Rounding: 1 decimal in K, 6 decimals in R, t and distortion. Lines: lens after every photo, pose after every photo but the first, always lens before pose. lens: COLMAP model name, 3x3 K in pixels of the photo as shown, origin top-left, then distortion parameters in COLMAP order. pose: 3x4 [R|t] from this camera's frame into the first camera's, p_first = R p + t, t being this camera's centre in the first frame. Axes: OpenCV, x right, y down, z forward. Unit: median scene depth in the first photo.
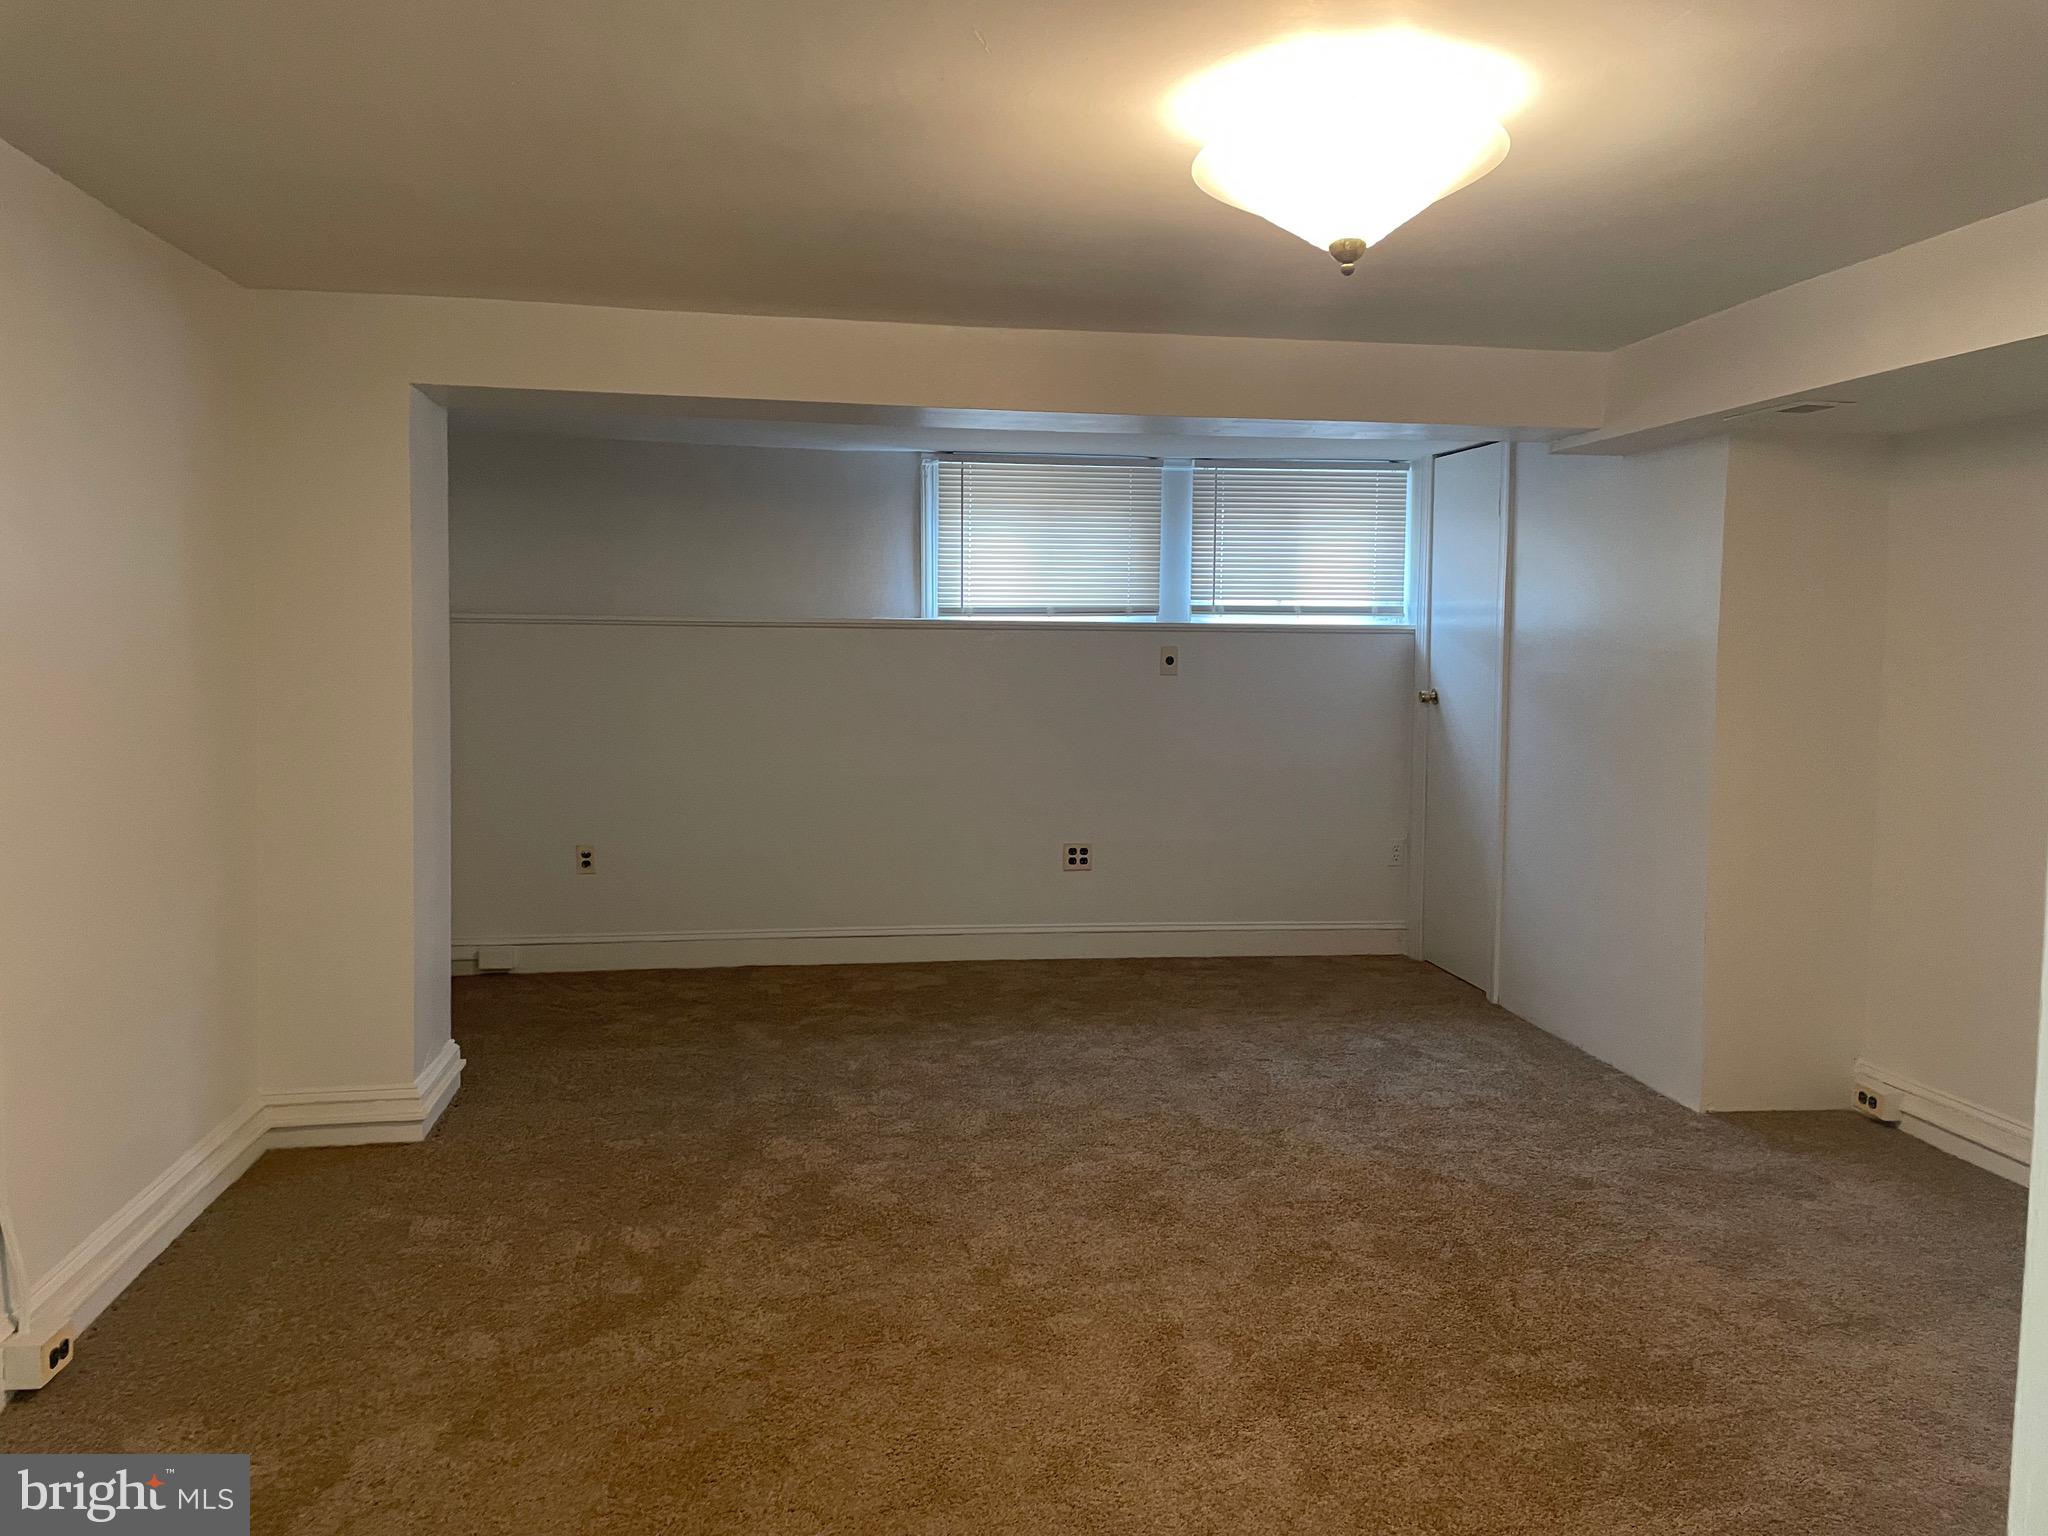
lens RADIAL K [[1575.4, 0, 1021.8], [0, 1575.4, 758.8], [0, 0, 1]] dist [0.108093, -0.141530]
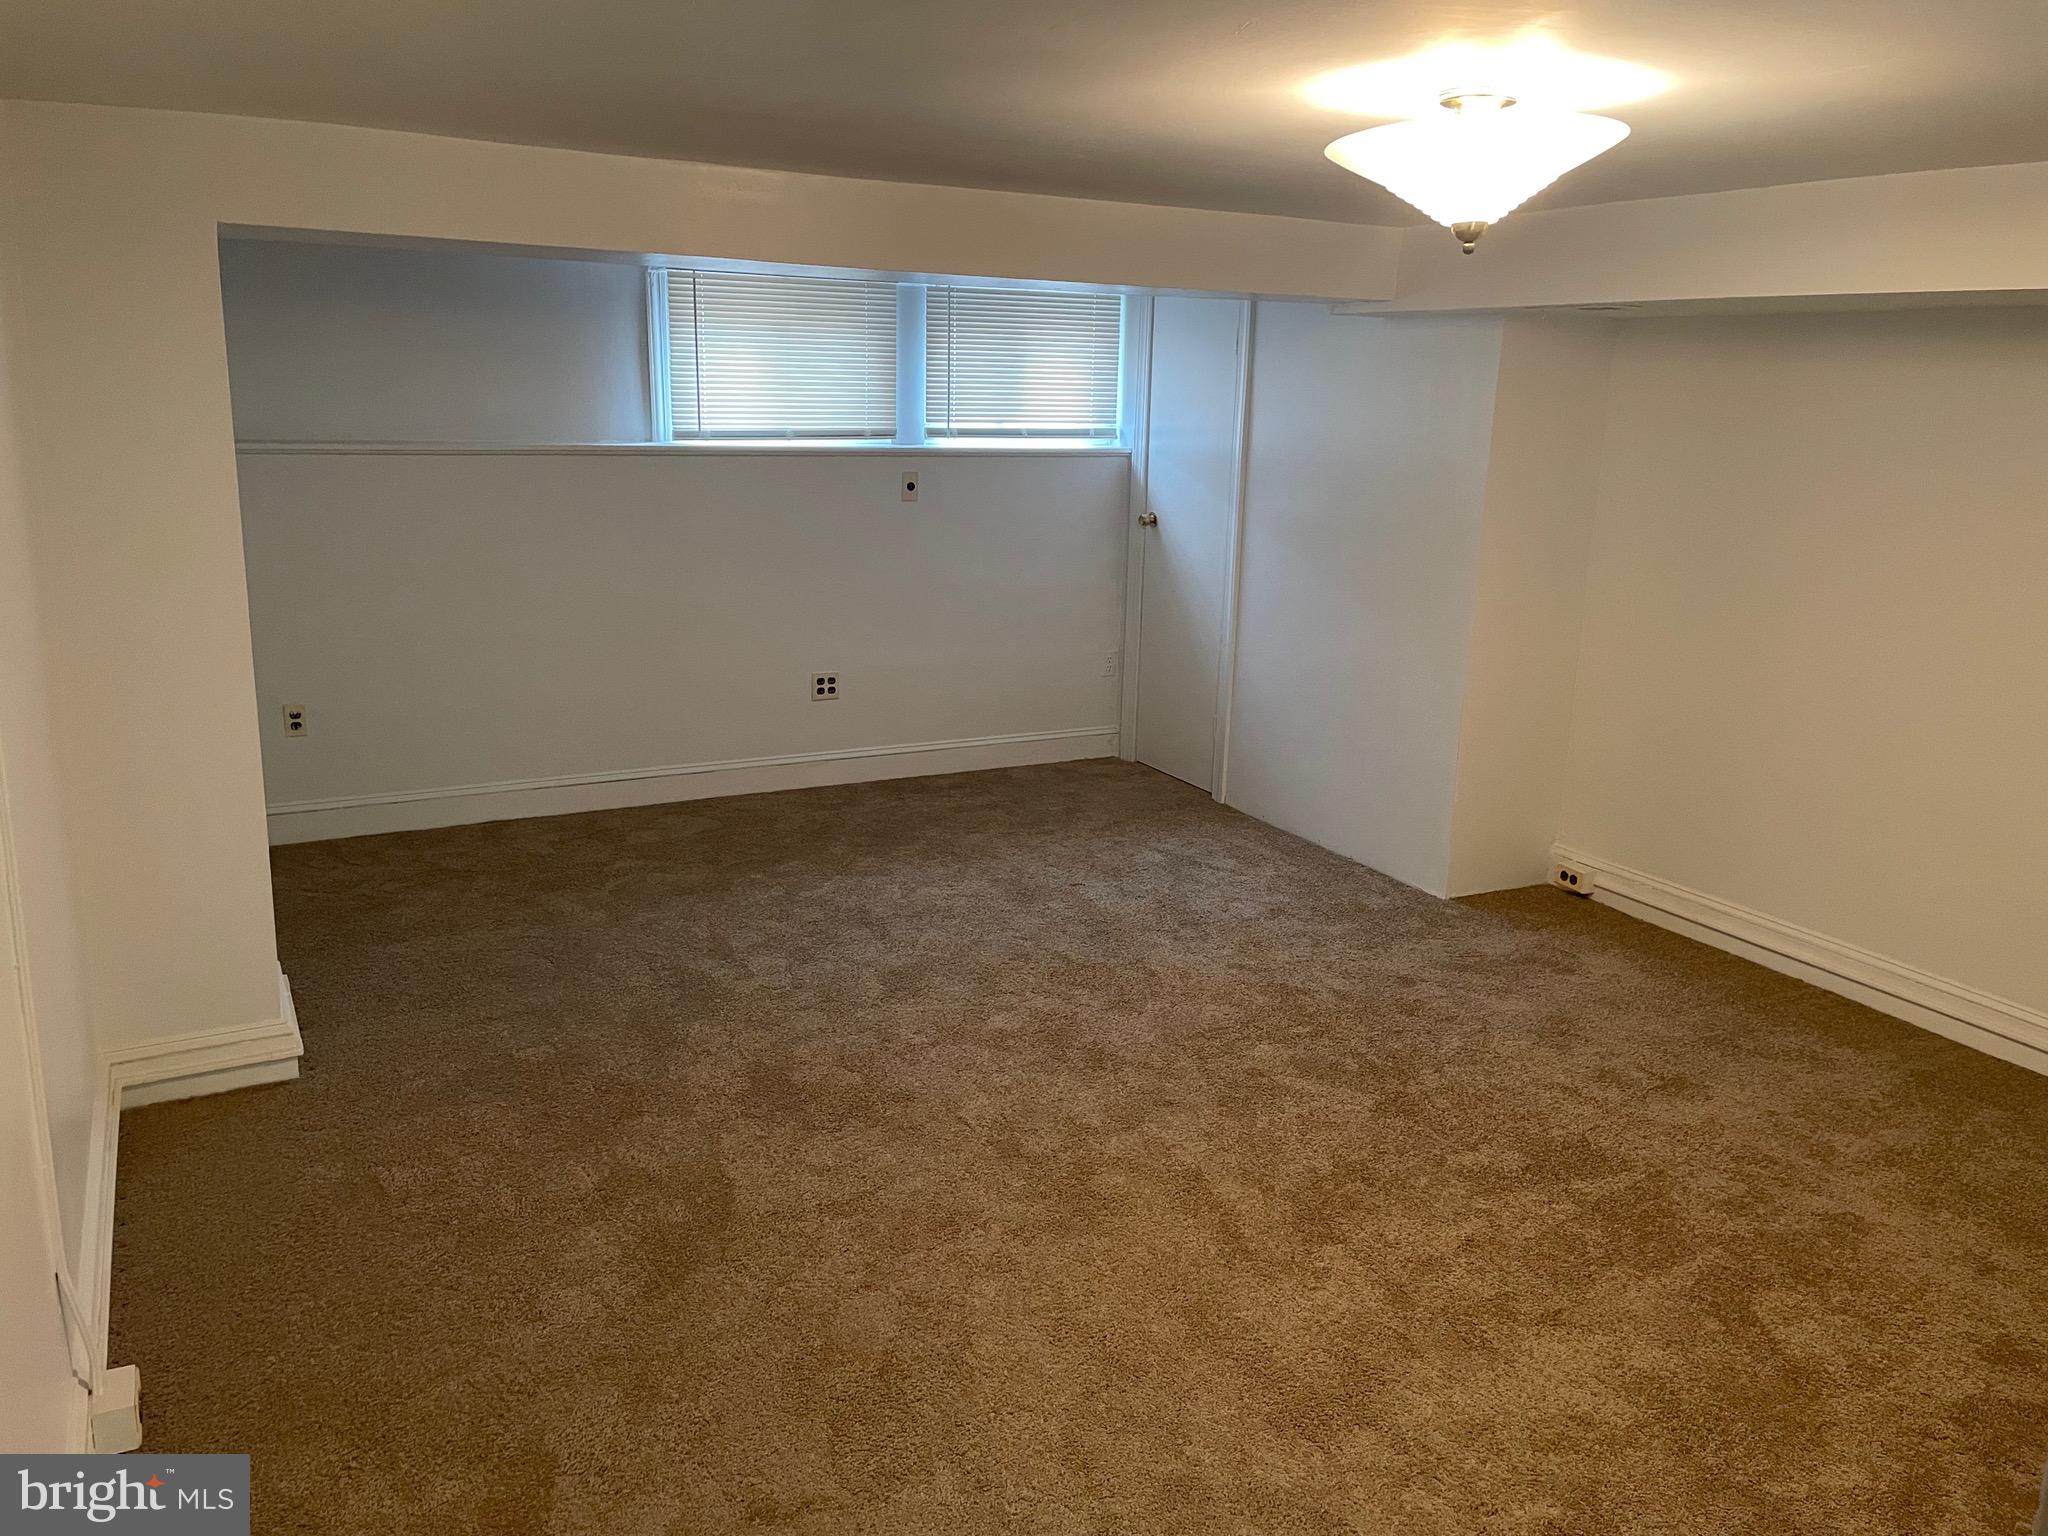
lens RADIAL K [[1575.4, 0, 1021.8], [0, 1575.4, 758.8], [0, 0, 1]] dist [0.108093, -0.141530]
pose [[0.940151, -0.068282, 0.333845, -0.197330], [0.011052, 0.985313, 0.170402, -0.065956], [-0.340578, -0.156514, 0.927098, 0.023425]]
